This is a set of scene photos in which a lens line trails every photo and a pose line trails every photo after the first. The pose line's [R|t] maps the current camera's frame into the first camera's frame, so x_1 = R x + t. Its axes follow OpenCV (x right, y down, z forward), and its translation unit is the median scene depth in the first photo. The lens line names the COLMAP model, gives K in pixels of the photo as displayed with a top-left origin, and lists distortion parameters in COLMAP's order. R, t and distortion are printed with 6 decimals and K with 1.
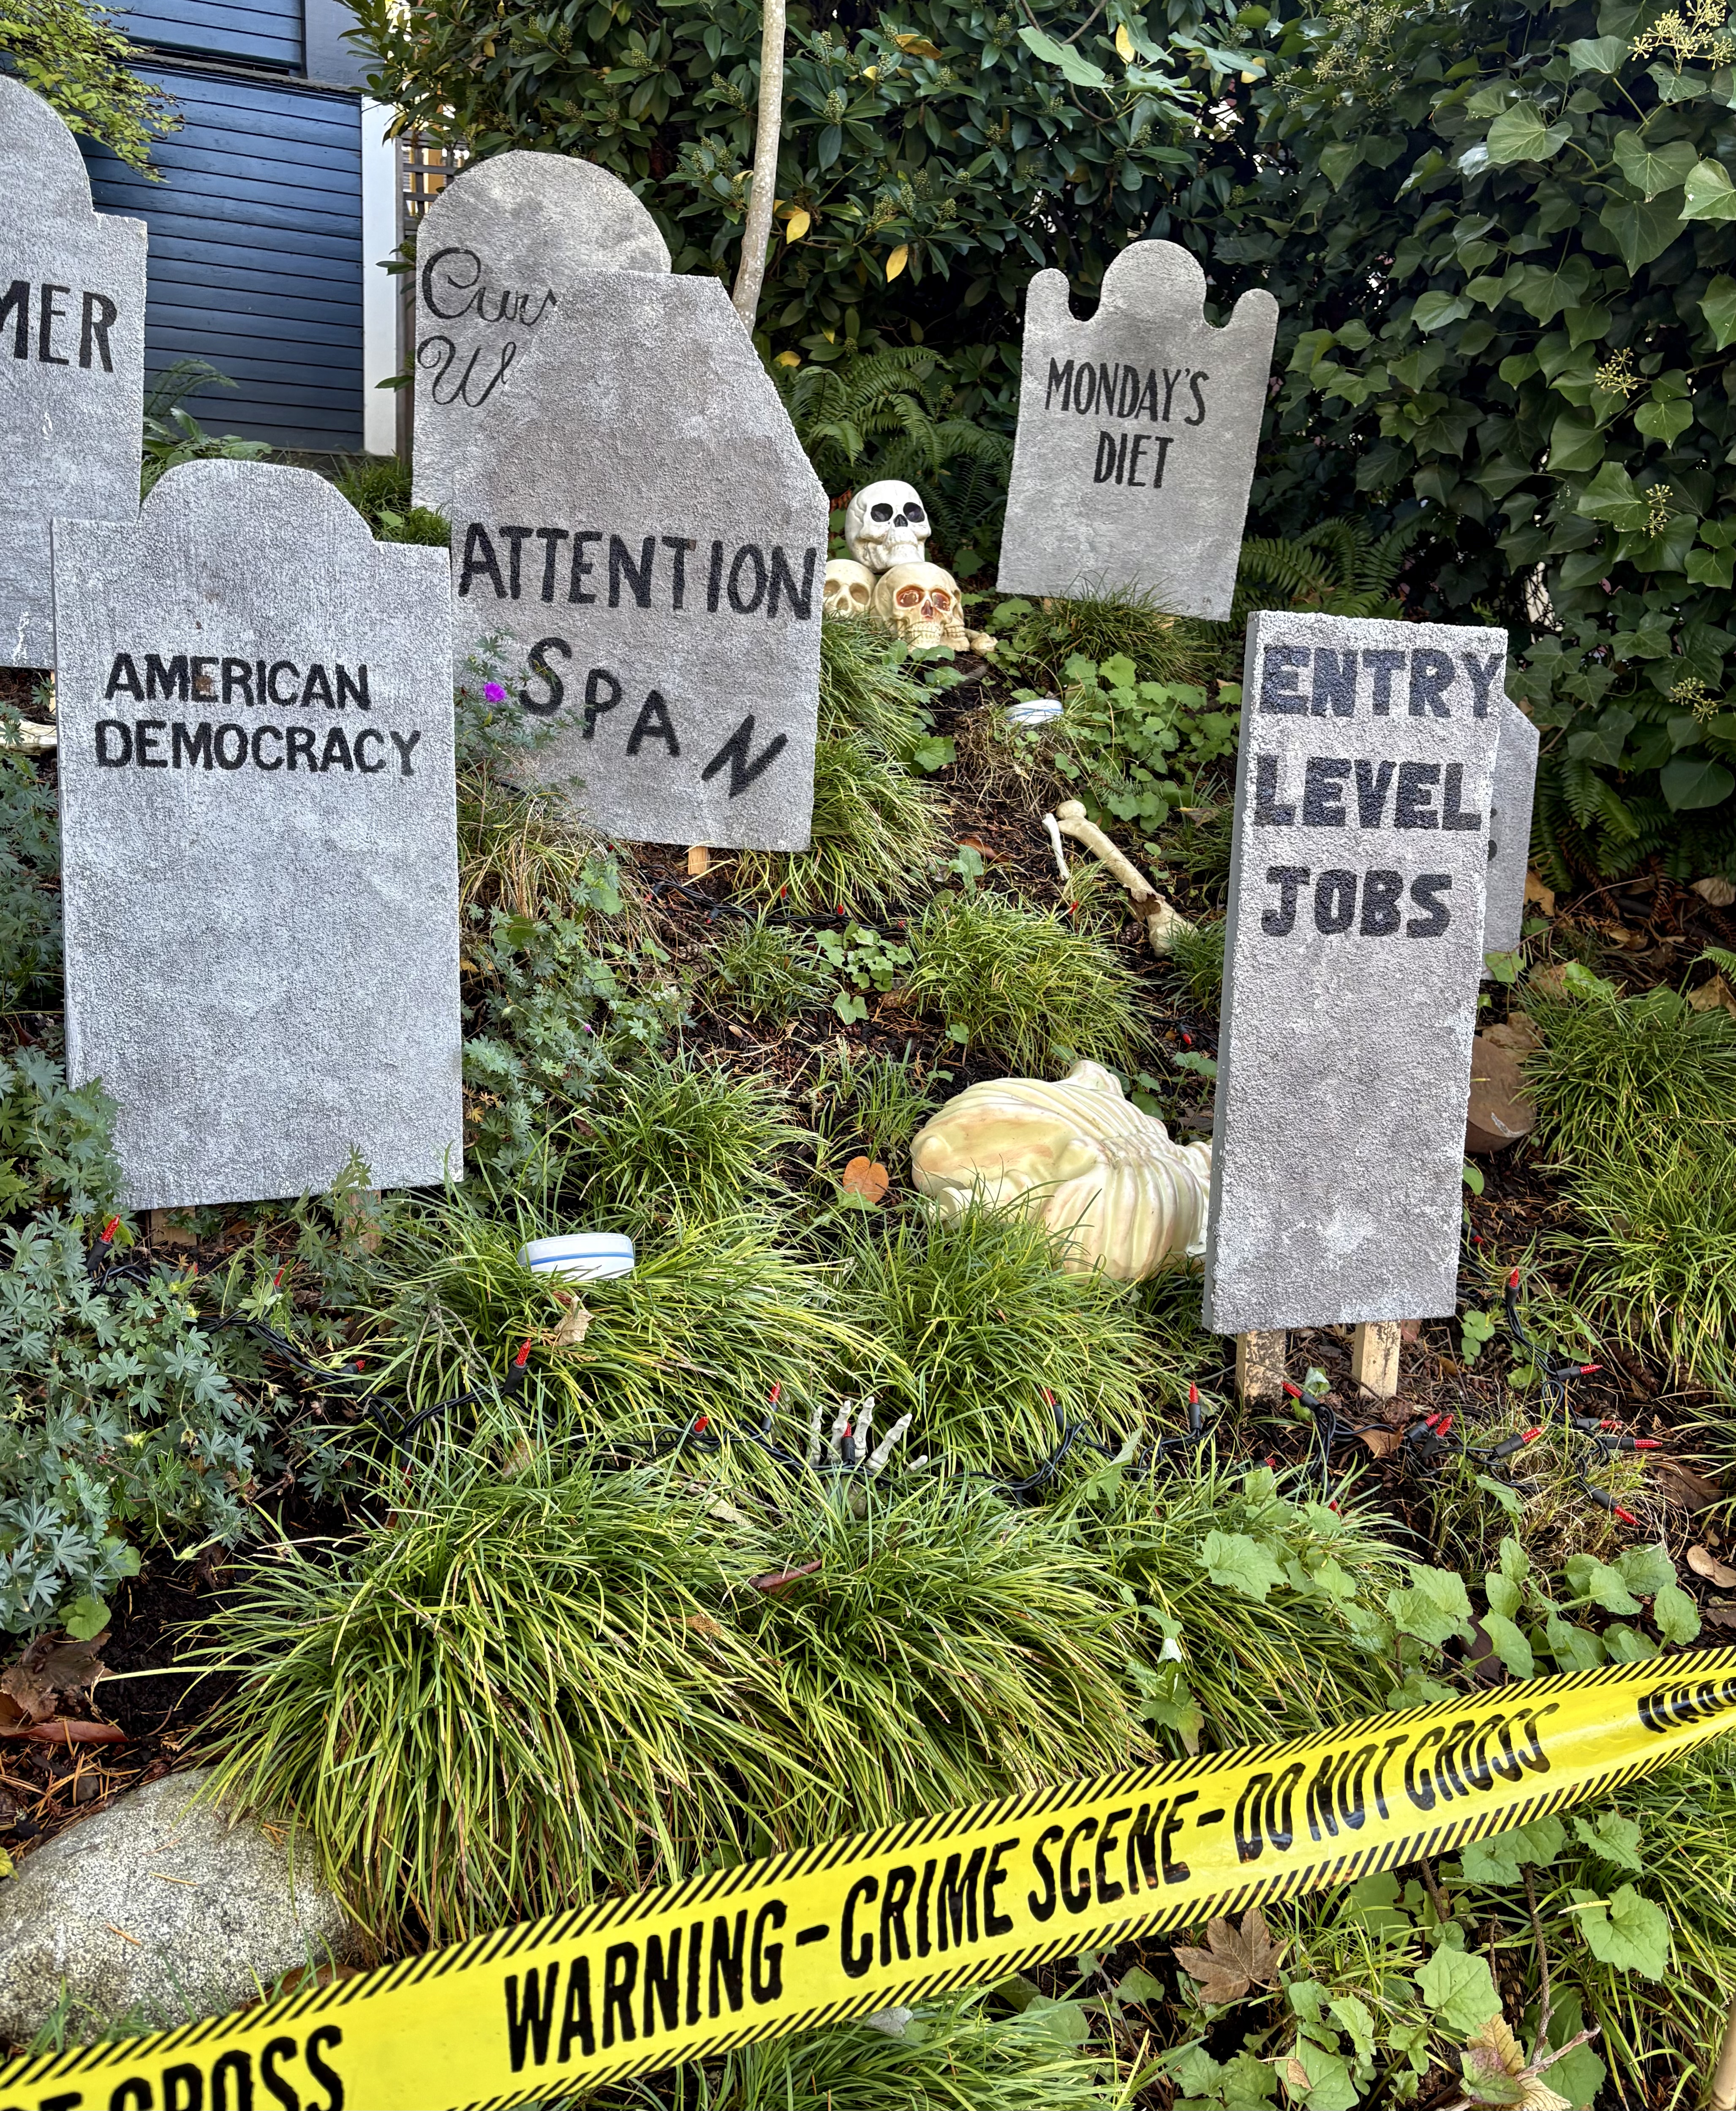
lens RADIAL K [[1874.2, 0, 867.0], [0, 1874.2, 935.6], [0, 0, 1]] dist [0.024679, 0.003888]
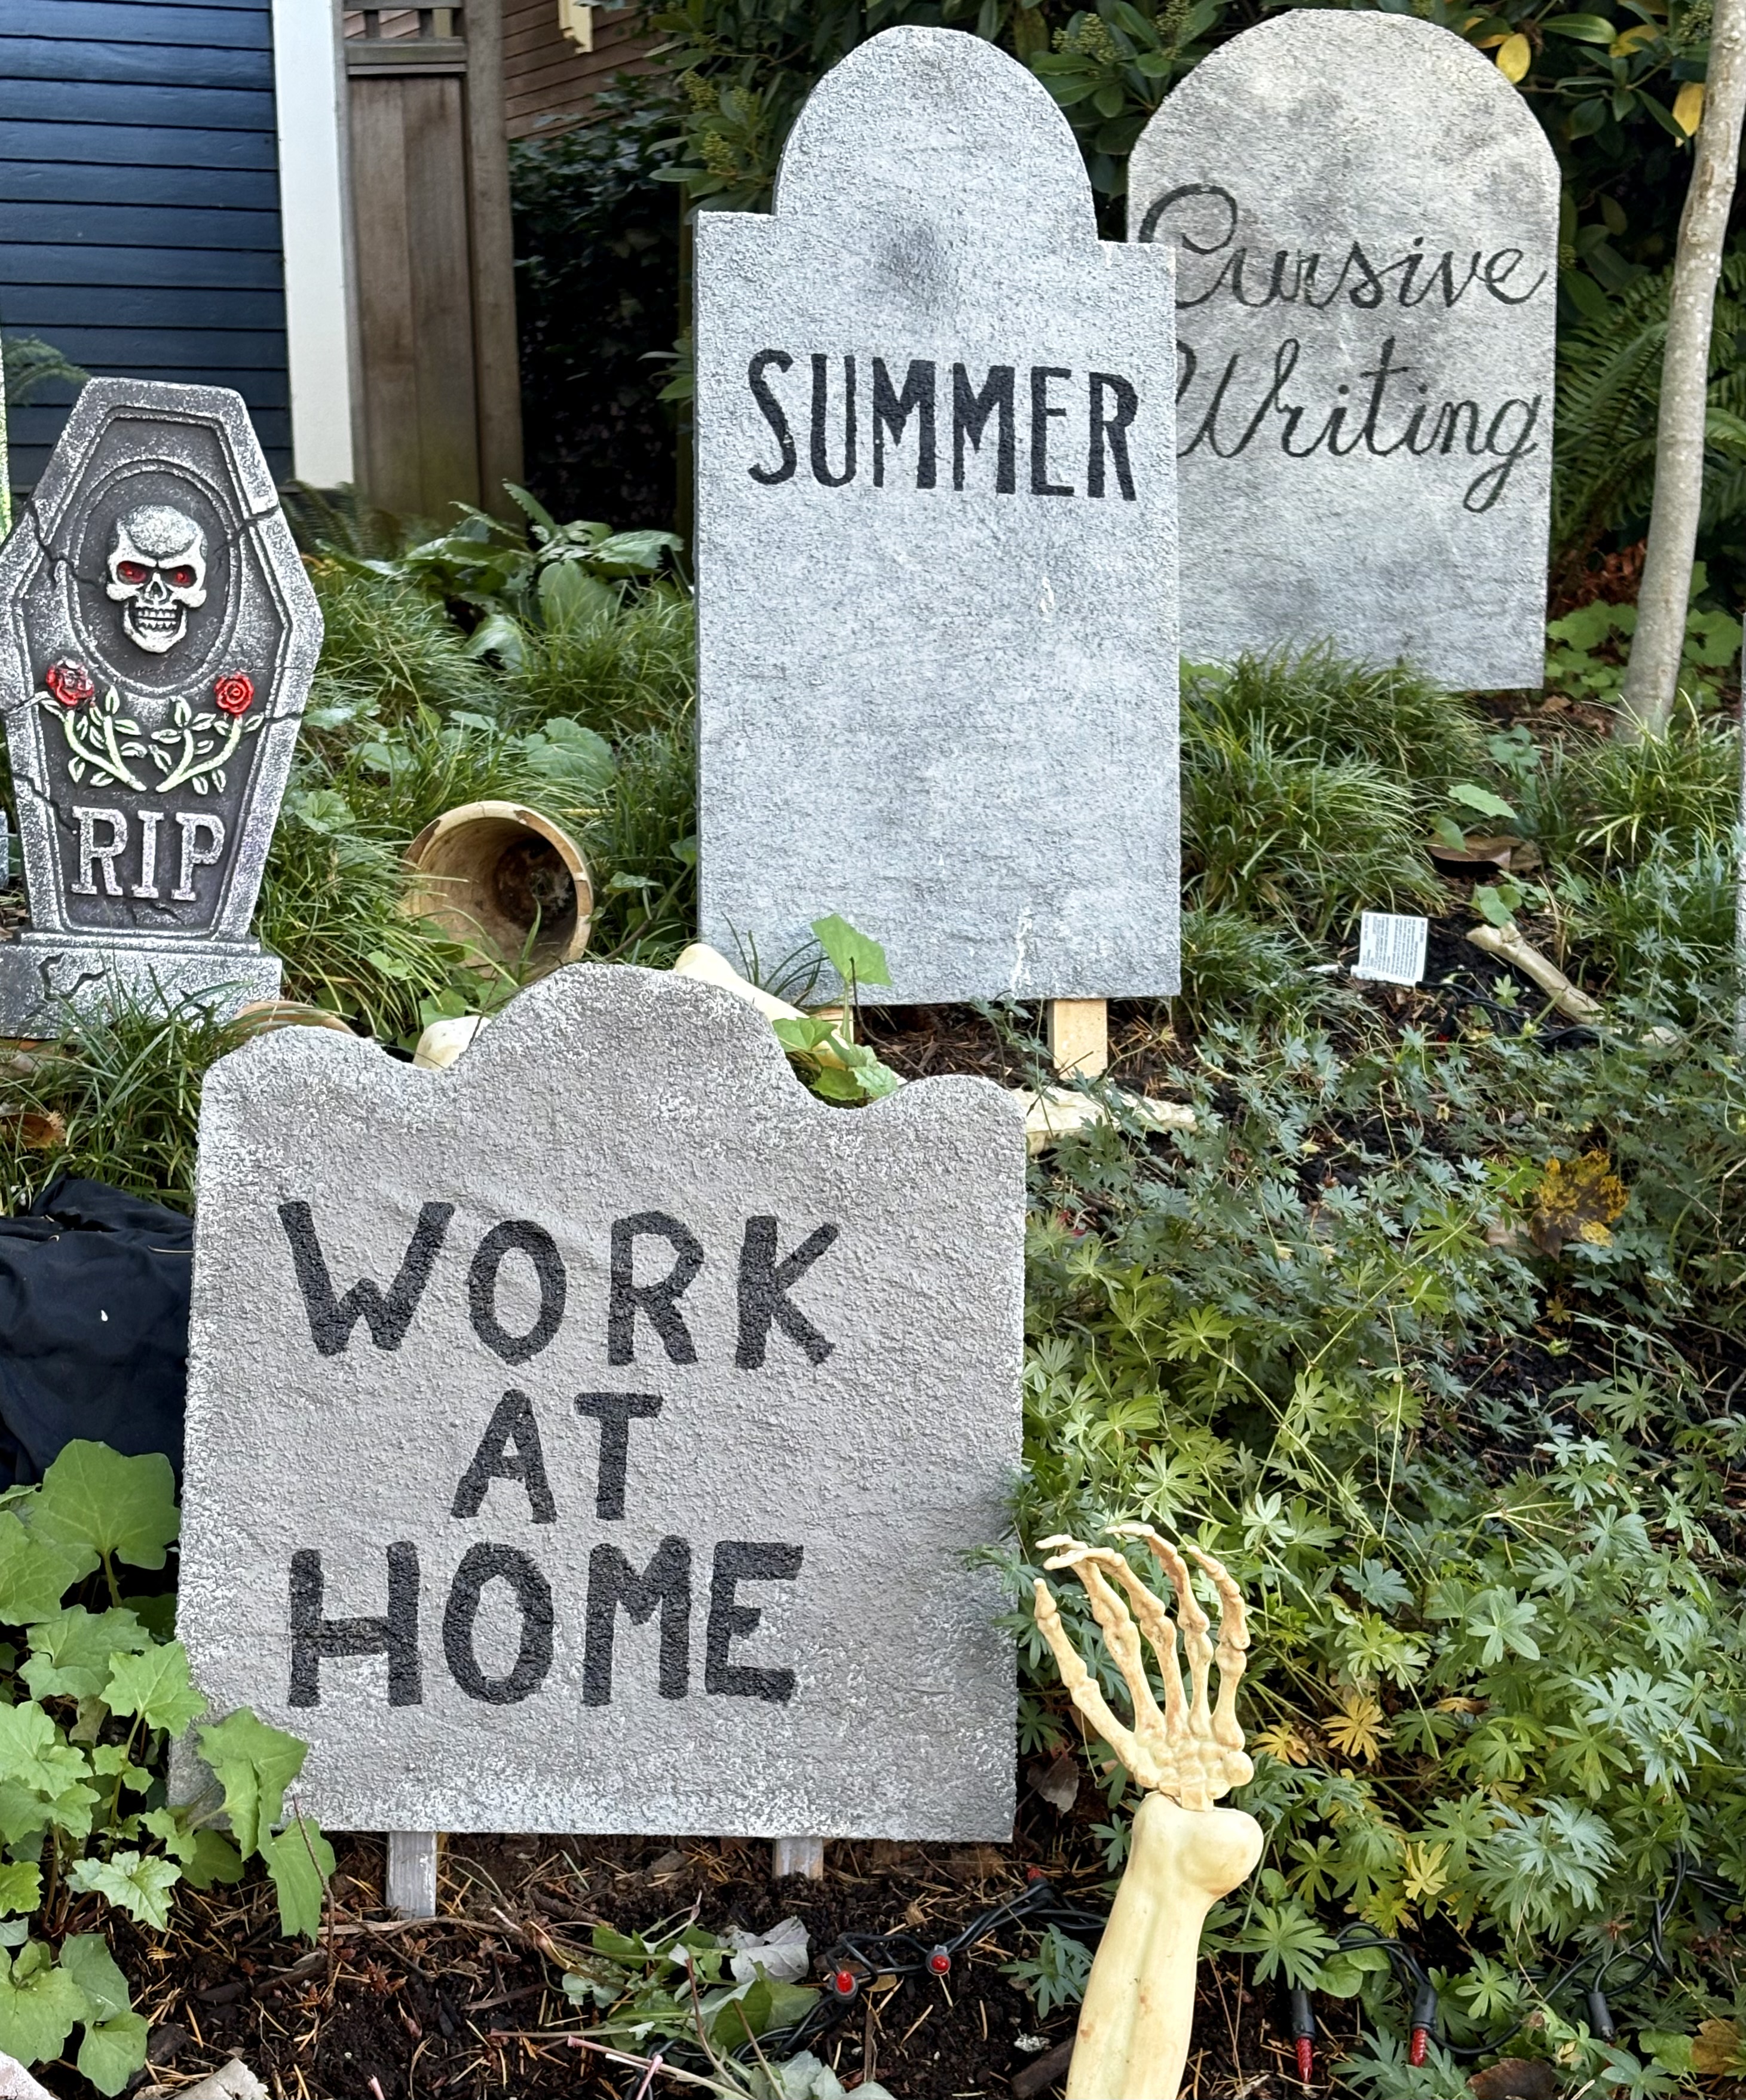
lens RADIAL K [[3686.7, 0, 874.1], [0, 3686.7, 1224.4], [0, 0, 1]] dist [0.173579, -0.759682]
pose [[0.996919, -0.078410, 0.002257, -0.679818], [0.078442, 0.996641, -0.023549, -0.063308], [-0.000403, 0.023654, 0.999720, -0.240910]]
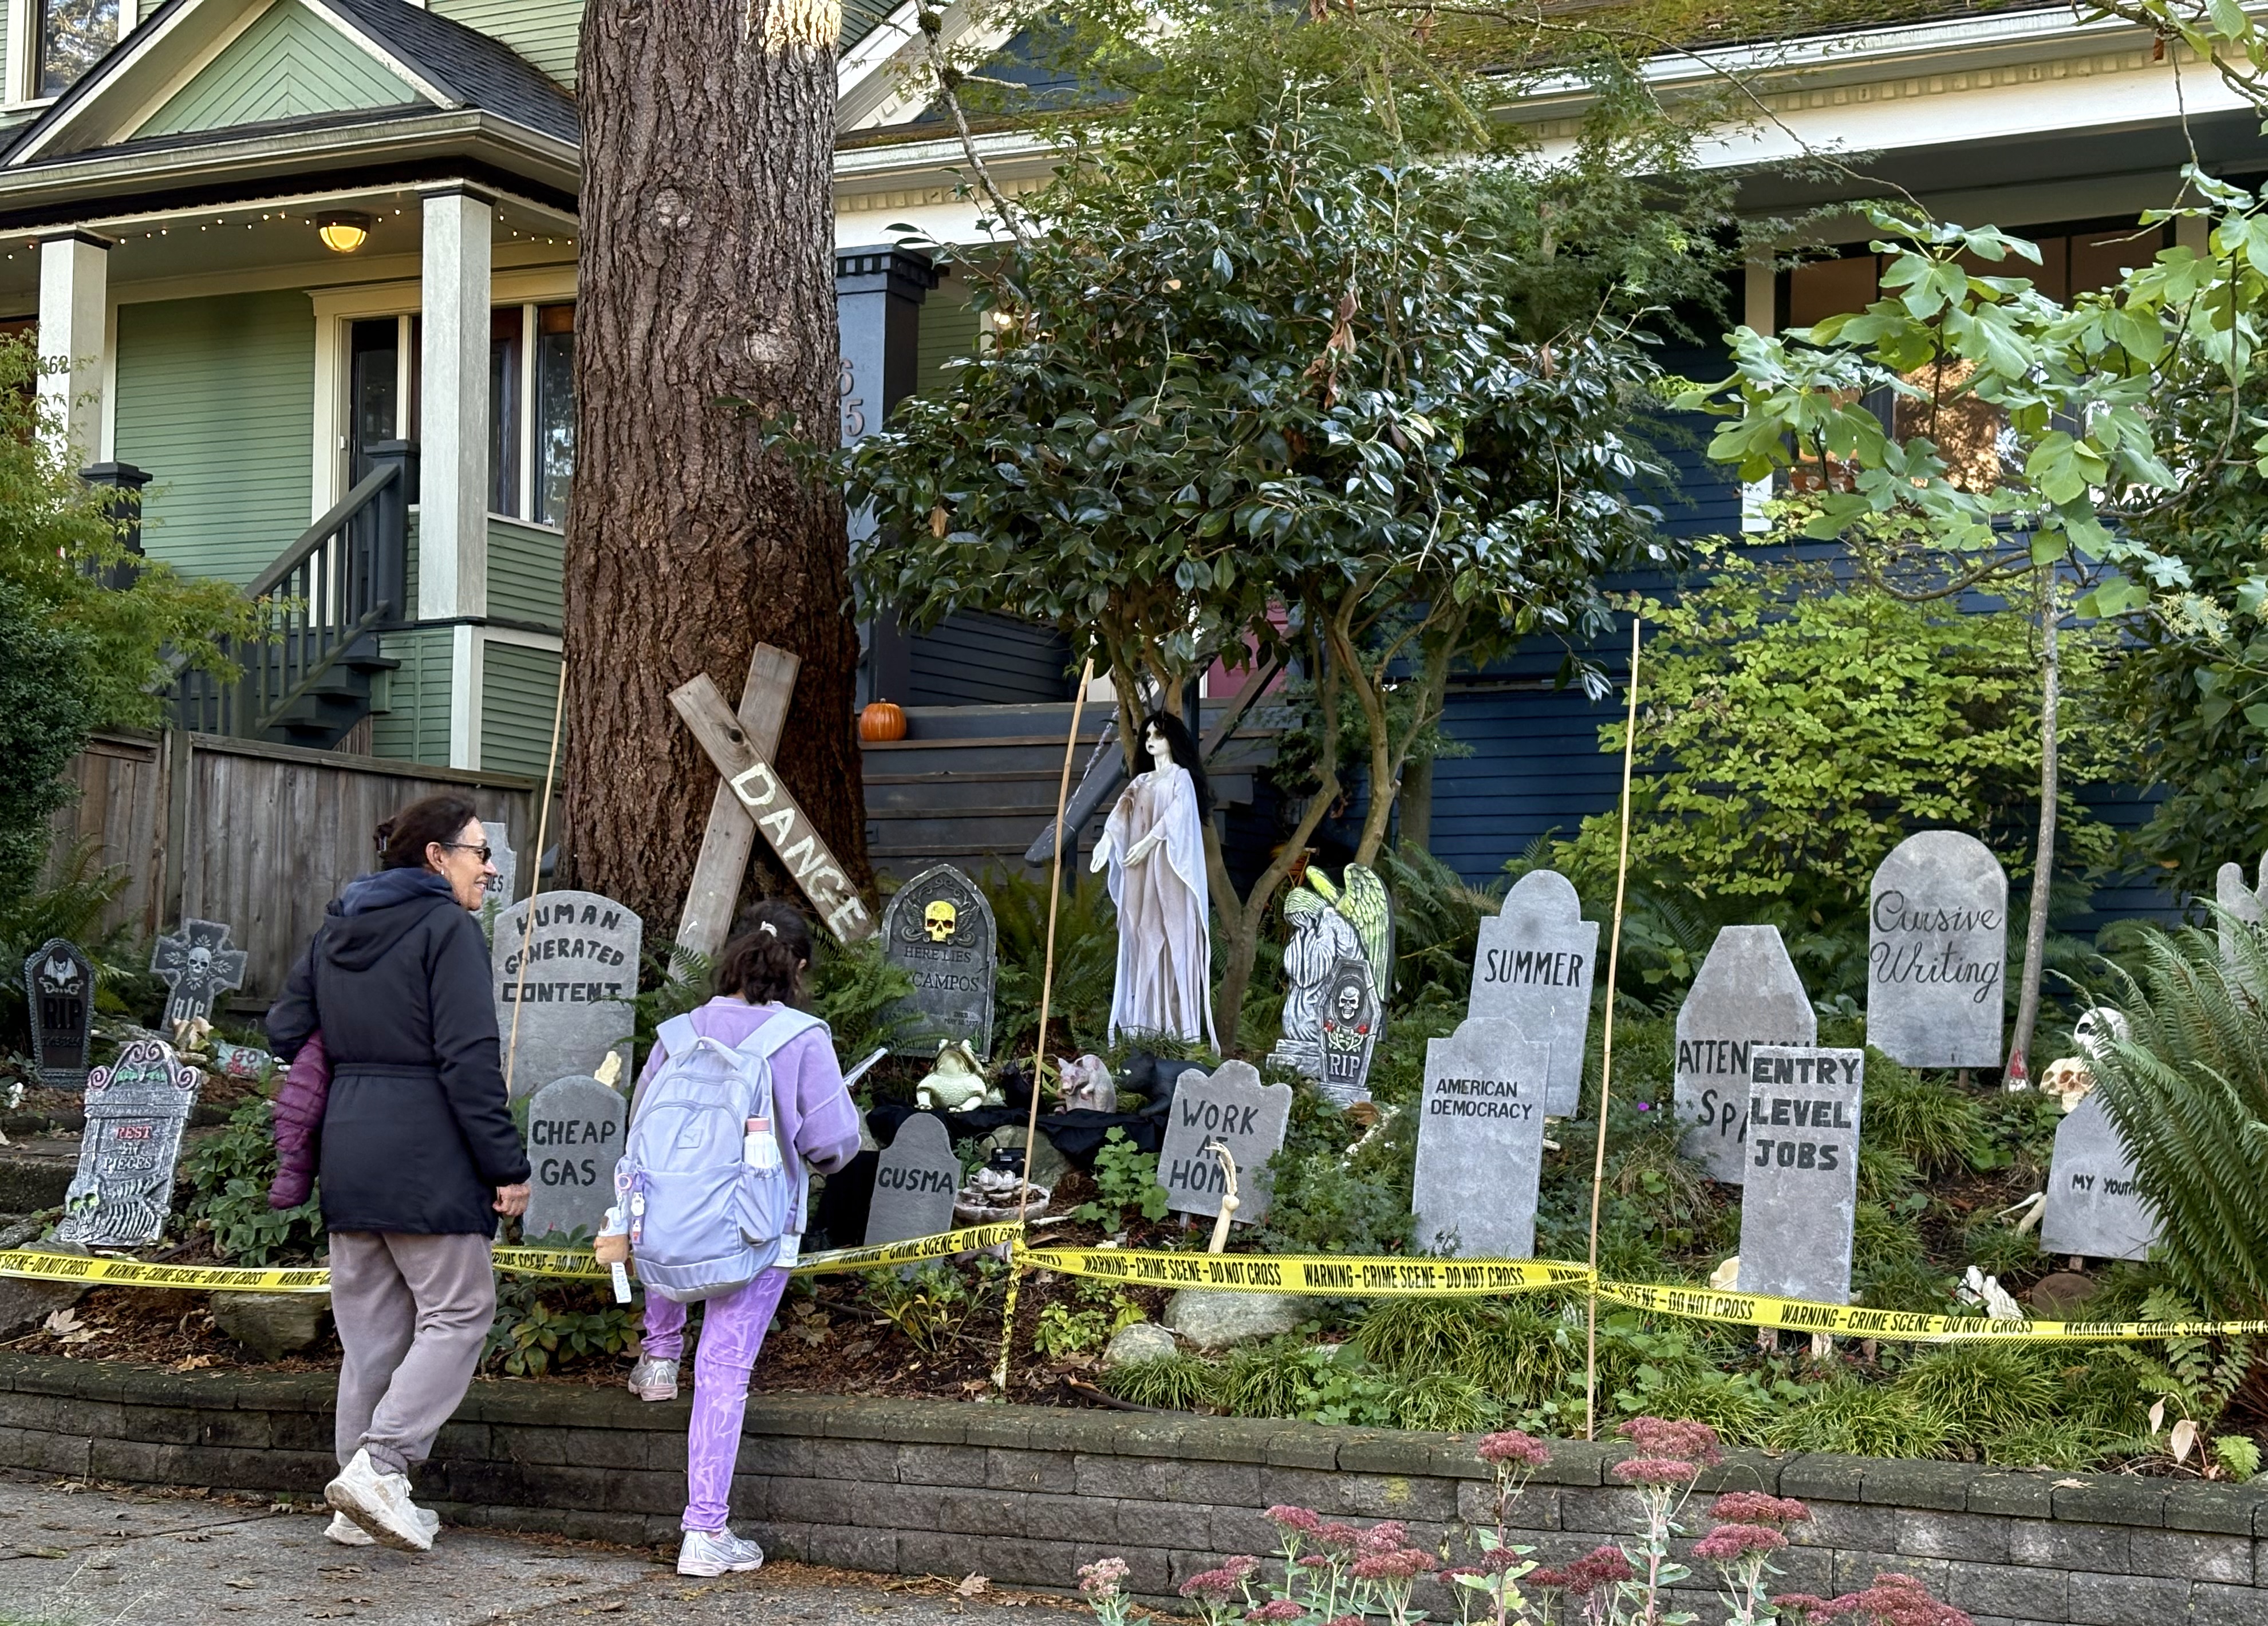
lens RADIAL K [[3536.0, 0, 1134.0], [0, 3536.0, 813.0], [0, 0, 1]] dist [0.460590, 0.018207]
pose [[0.627734, -0.115683, -0.769784, 3.533328], [-0.135582, 0.957532, -0.254461, 0.910175], [0.766530, 0.264103, 0.585390, -2.706540]]
